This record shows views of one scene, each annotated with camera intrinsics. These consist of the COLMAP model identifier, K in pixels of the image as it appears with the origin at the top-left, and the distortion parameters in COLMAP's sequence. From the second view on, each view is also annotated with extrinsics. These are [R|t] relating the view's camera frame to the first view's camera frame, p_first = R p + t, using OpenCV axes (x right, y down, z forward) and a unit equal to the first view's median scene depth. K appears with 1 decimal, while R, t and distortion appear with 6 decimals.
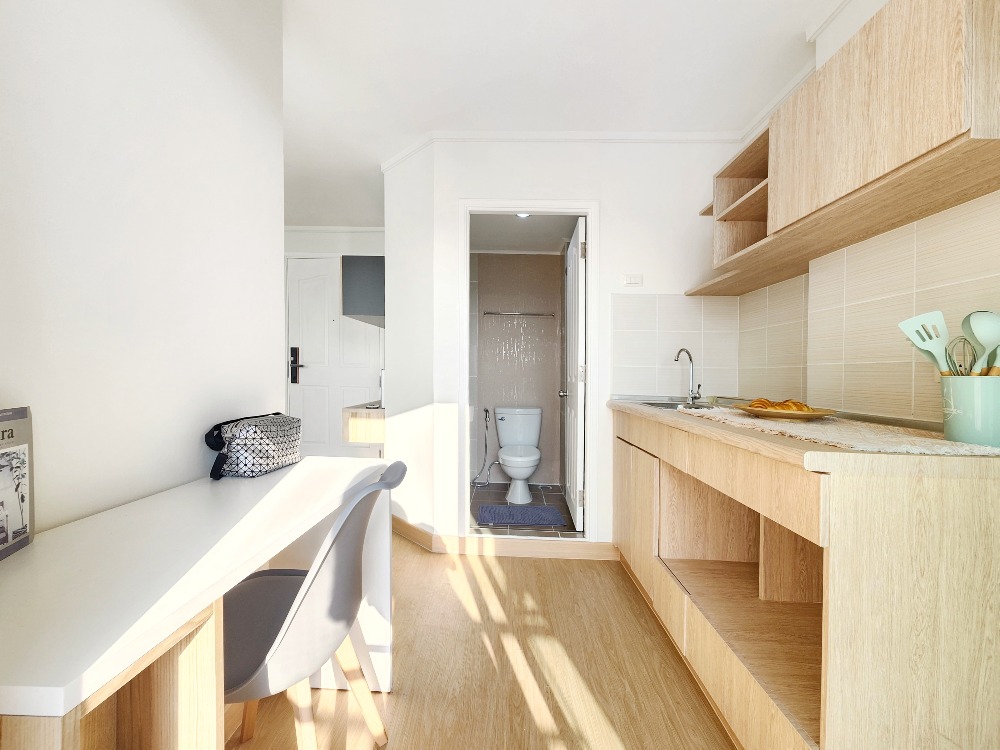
lens RADIAL K [[393.7, 0, 501.2], [0, 393.7, 380.5], [0, 0, 1]] dist [0.009232, -0.005699]
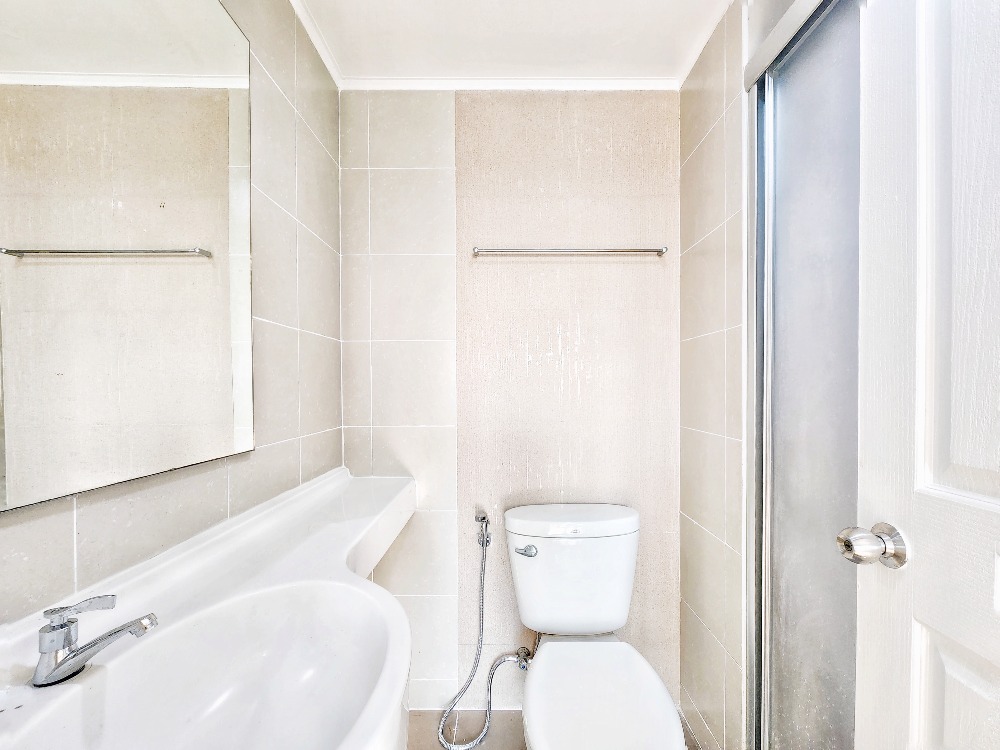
lens RADIAL K [[381.0, 0, 499.7], [0, 381.0, 380.1], [0, 0, 1]] dist [-0.001567, -0.000458]
pose [[0.999944, -0.009203, 0.005243, -0.022071], [0.009185, 0.999952, 0.003419, -0.051509], [-0.005274, -0.003371, 0.999980, 0.668749]]
